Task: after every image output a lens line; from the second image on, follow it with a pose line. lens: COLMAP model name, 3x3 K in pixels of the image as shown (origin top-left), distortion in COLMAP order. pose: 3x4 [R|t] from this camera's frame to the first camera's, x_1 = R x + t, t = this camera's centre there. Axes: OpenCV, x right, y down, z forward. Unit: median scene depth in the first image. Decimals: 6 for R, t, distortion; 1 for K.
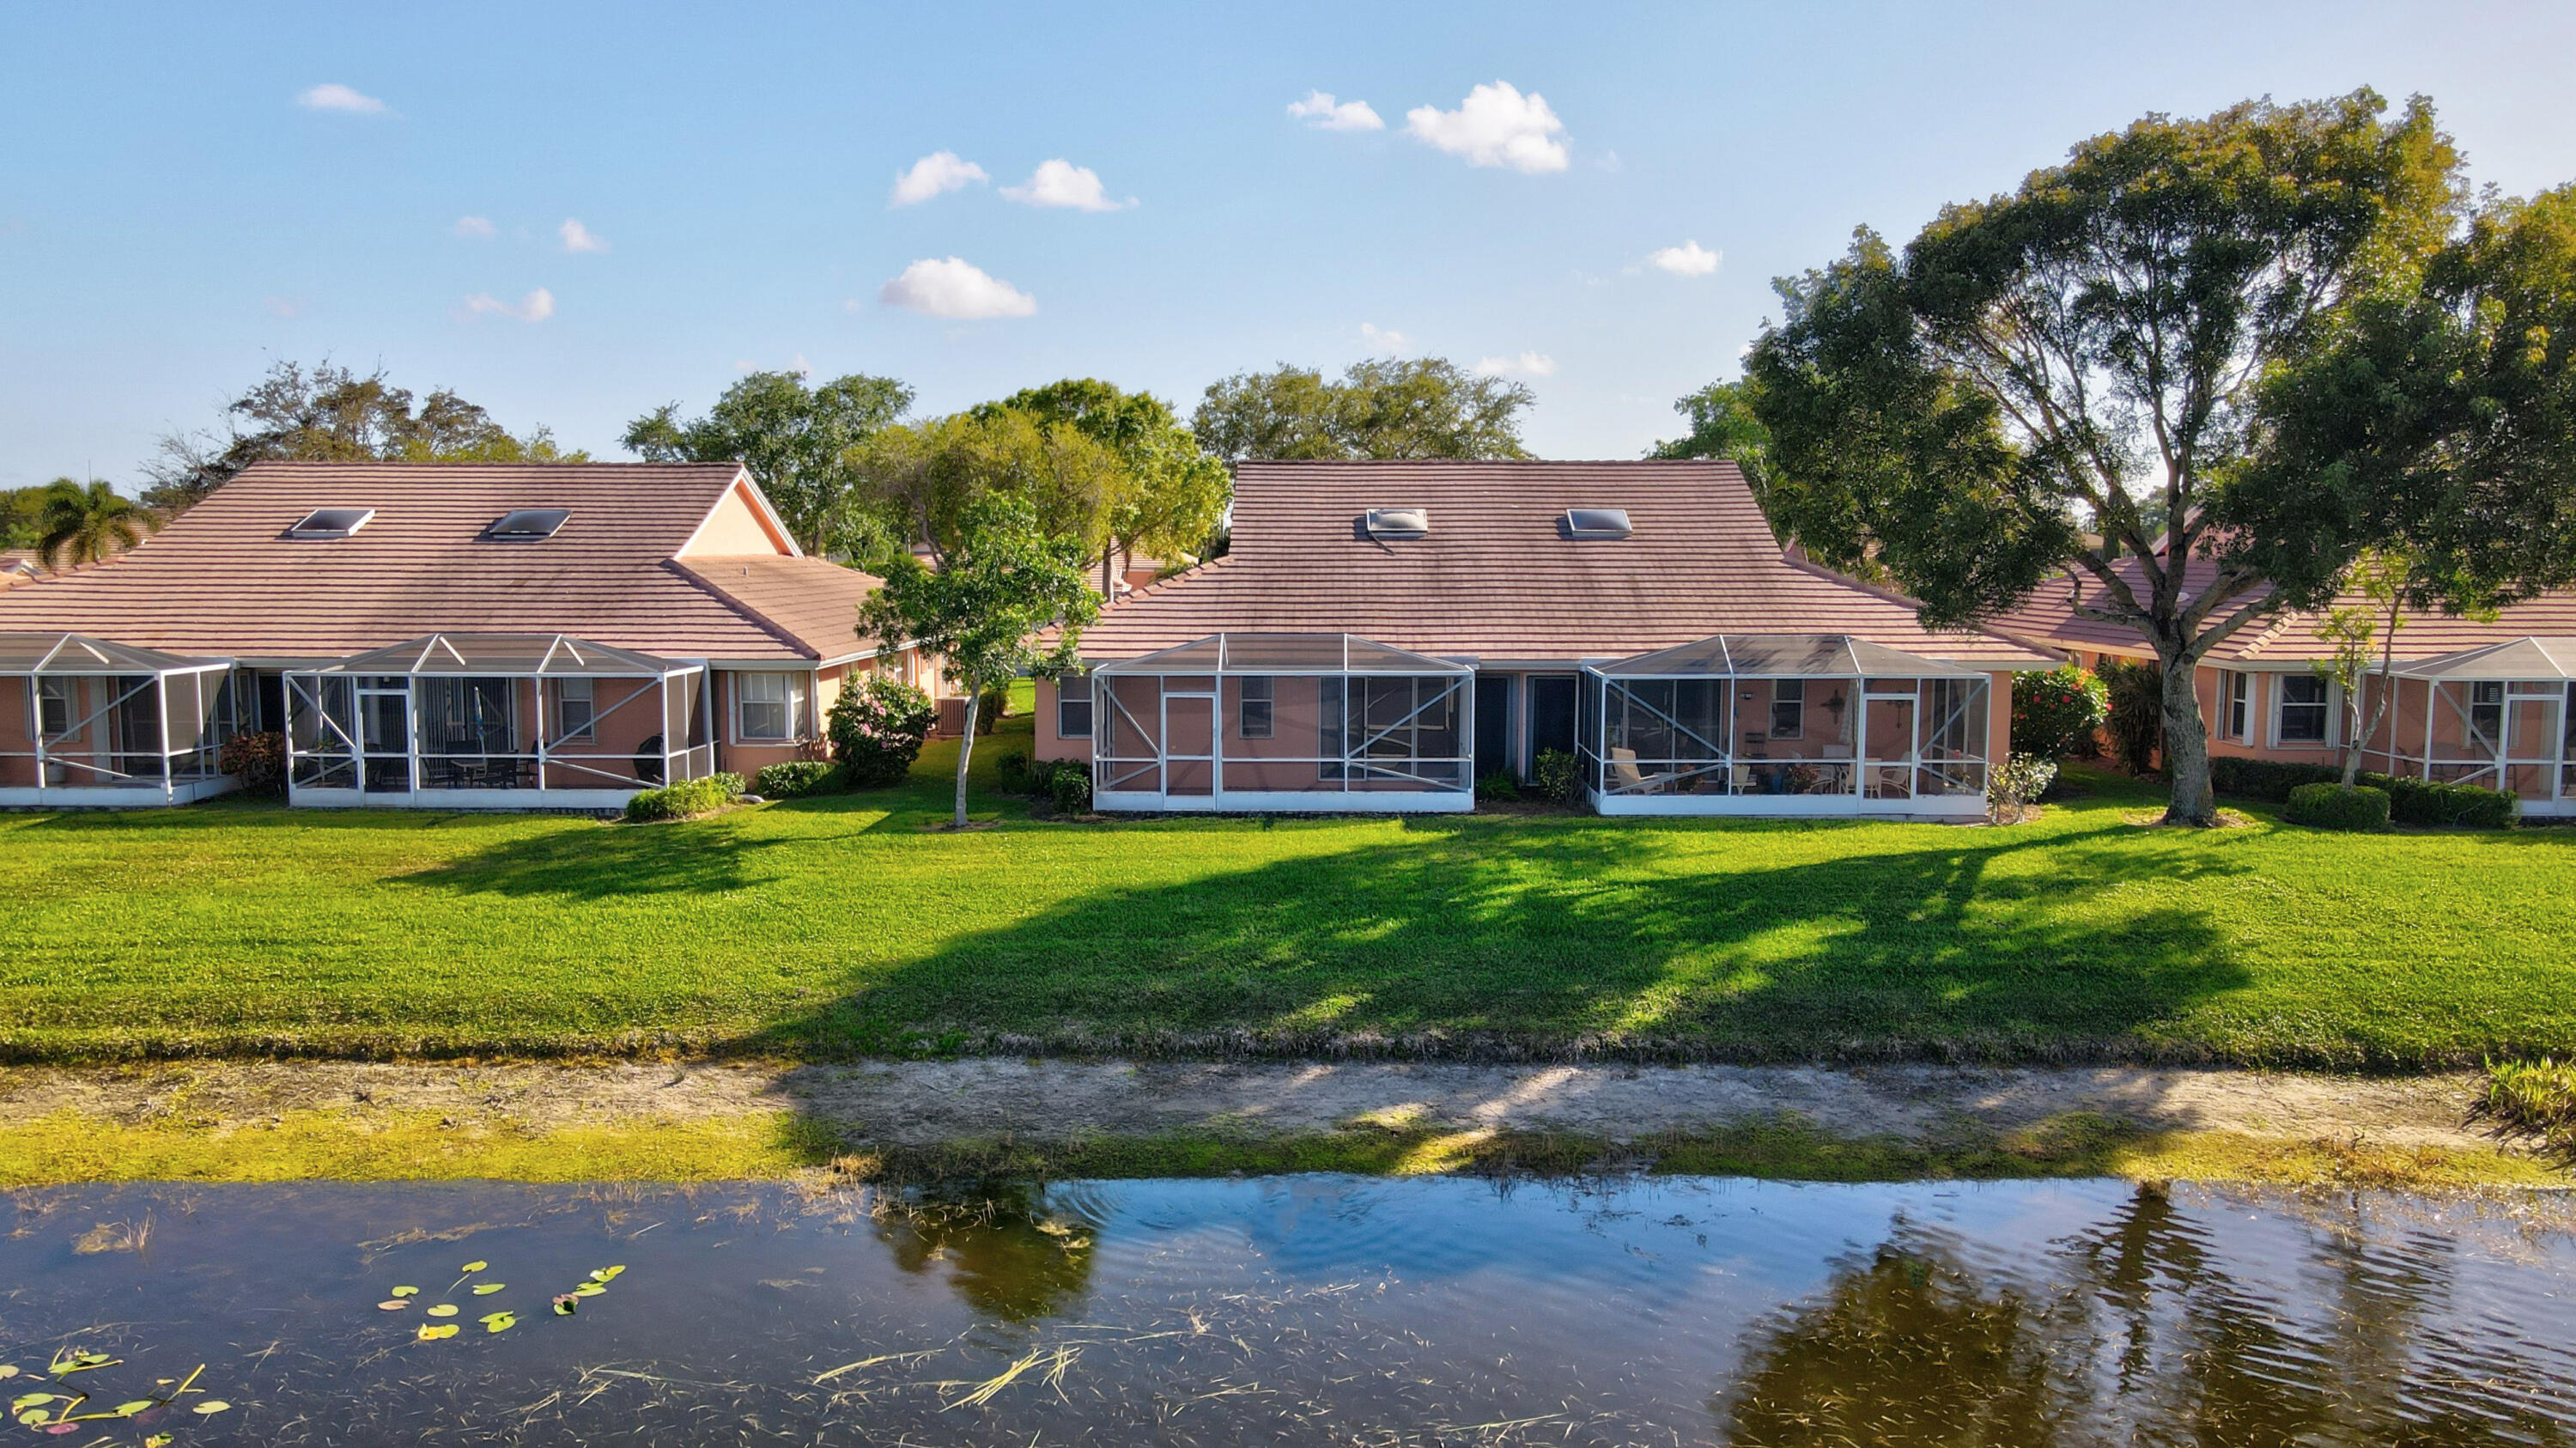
lens RADIAL K [[1924.8, 0, 1296.7], [0, 1924.8, 717.4], [0, 0, 1]] dist [-0.001488, 0.026976]
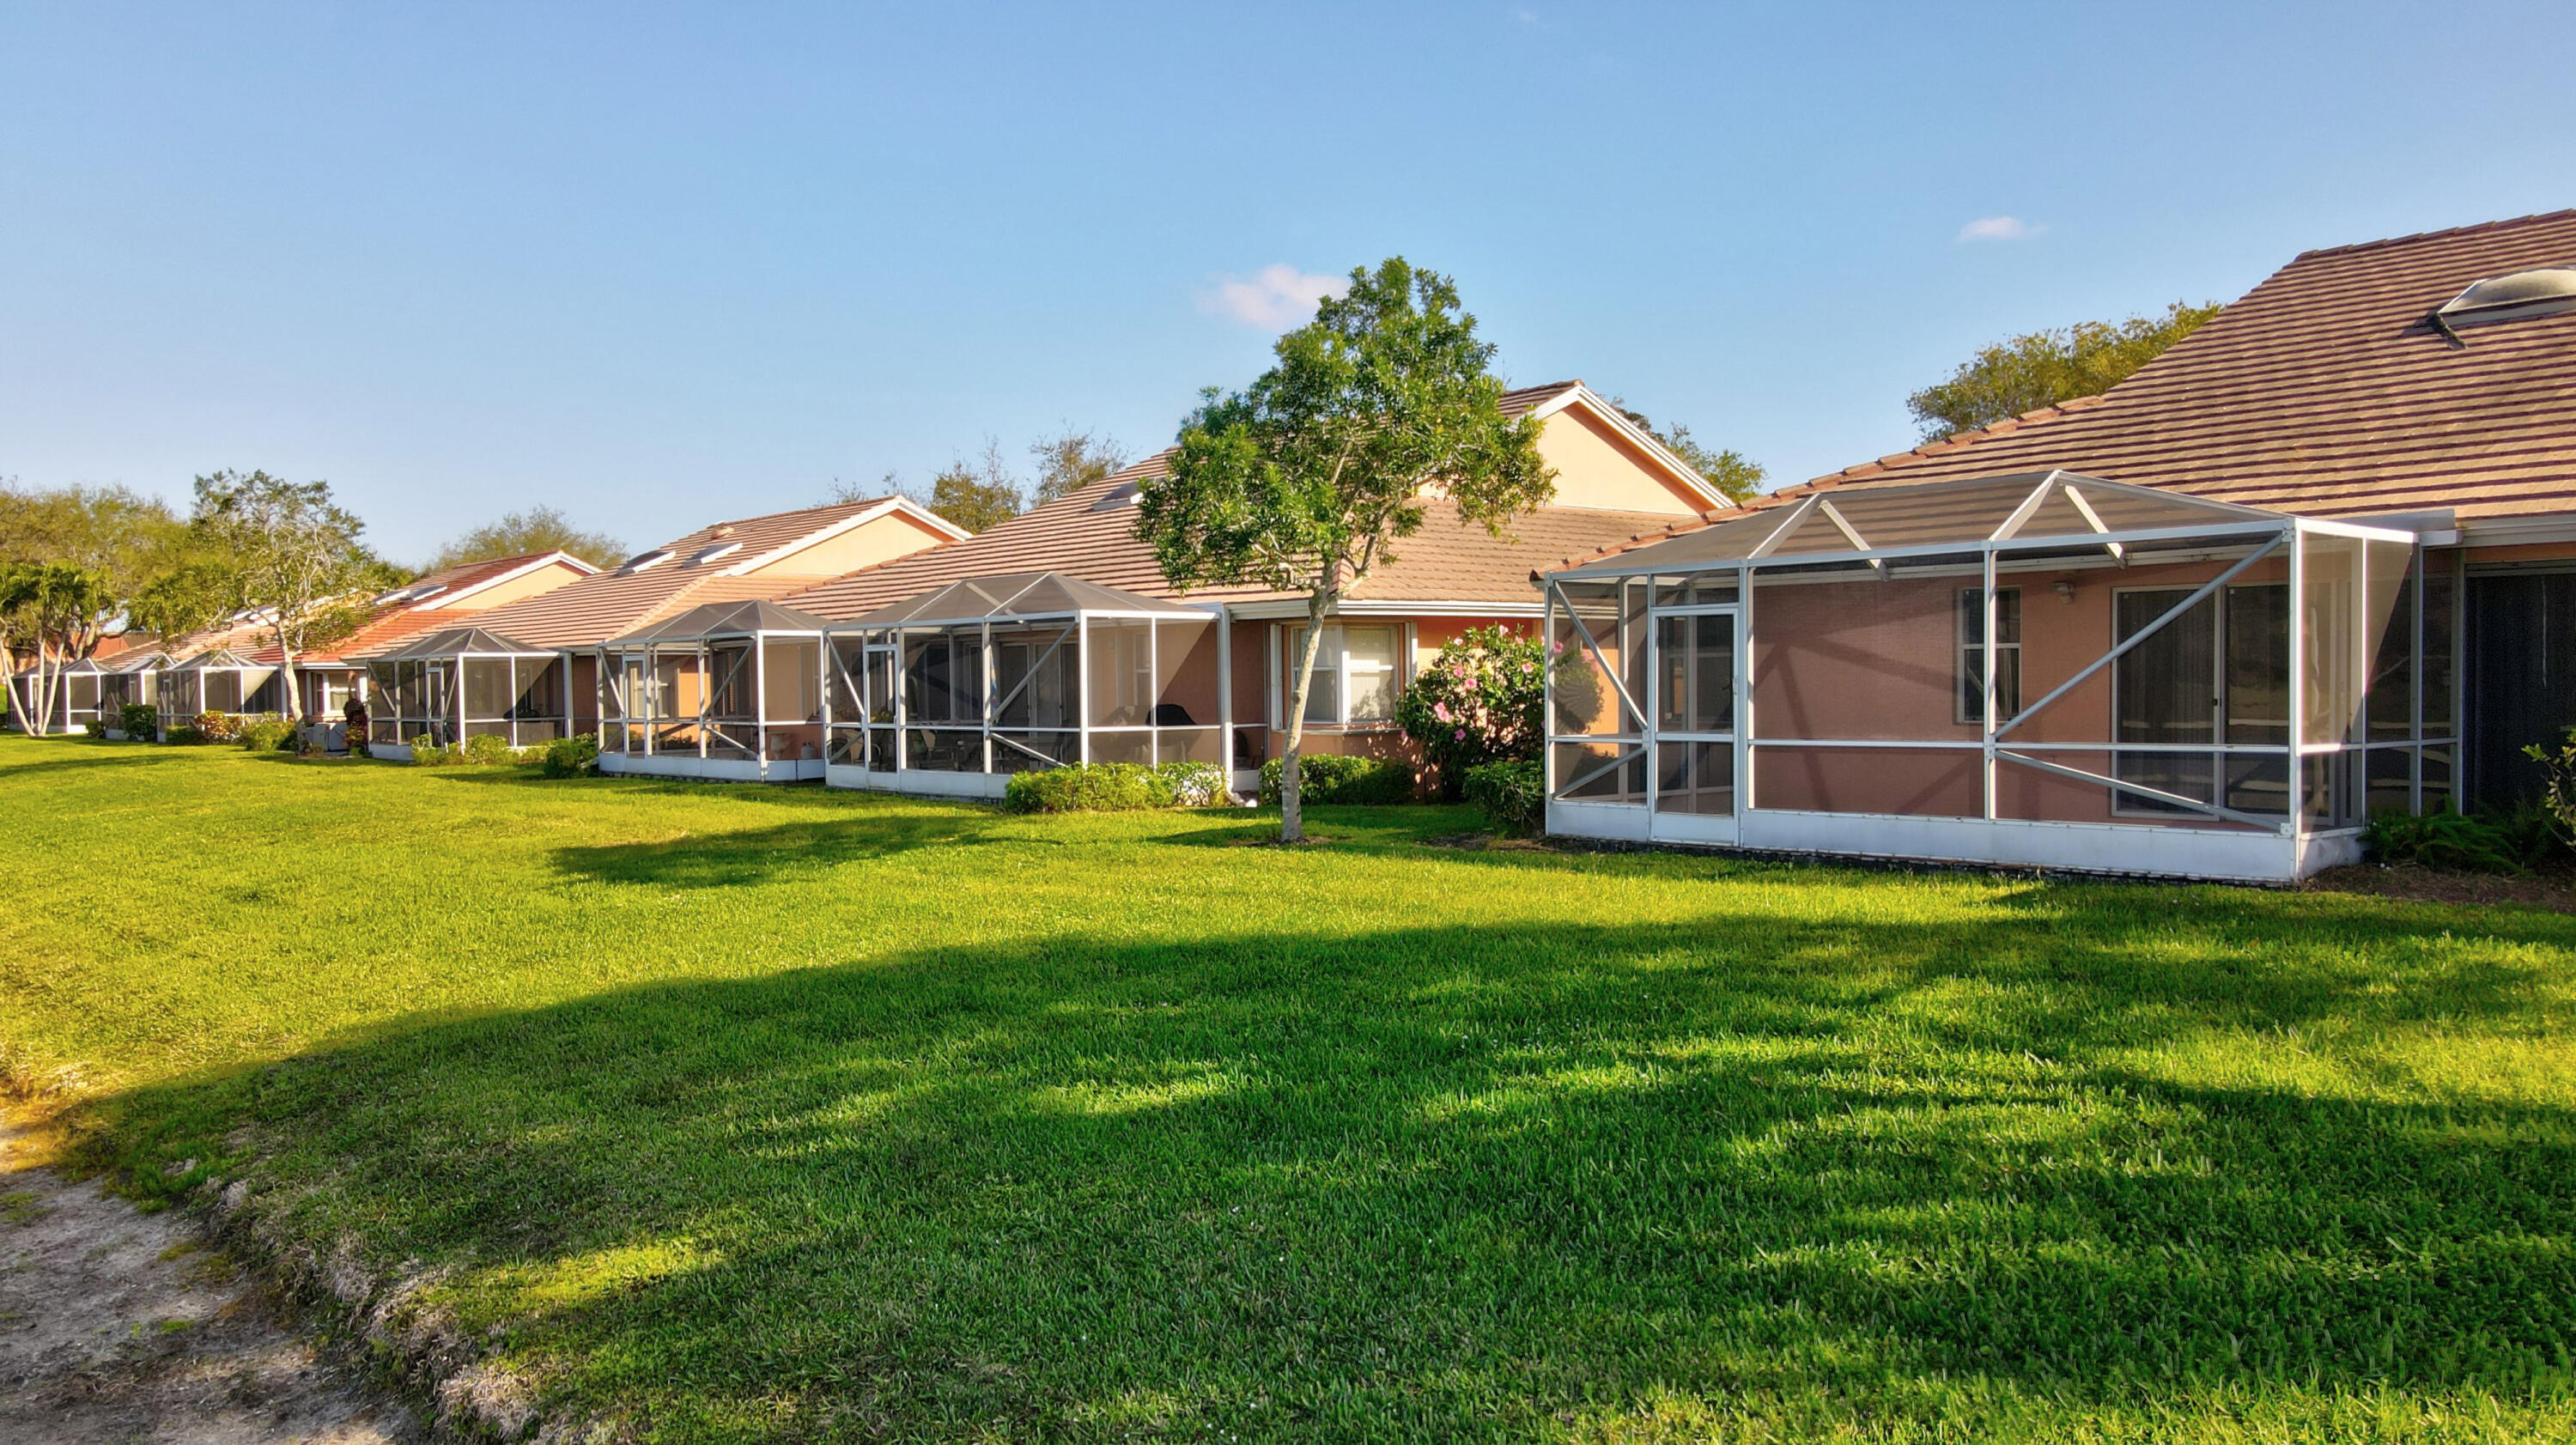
lens RADIAL K [[1924.5, 0, 1286.6], [0, 1924.5, 705.5], [0, 0, 1]] dist [-0.001488, 0.026976]
pose [[0.673143, -0.002495, -0.739508, 0.247953], [-0.047429, 0.997790, -0.046539, 0.041959], [0.737989, 0.066402, 0.671537, 0.595863]]
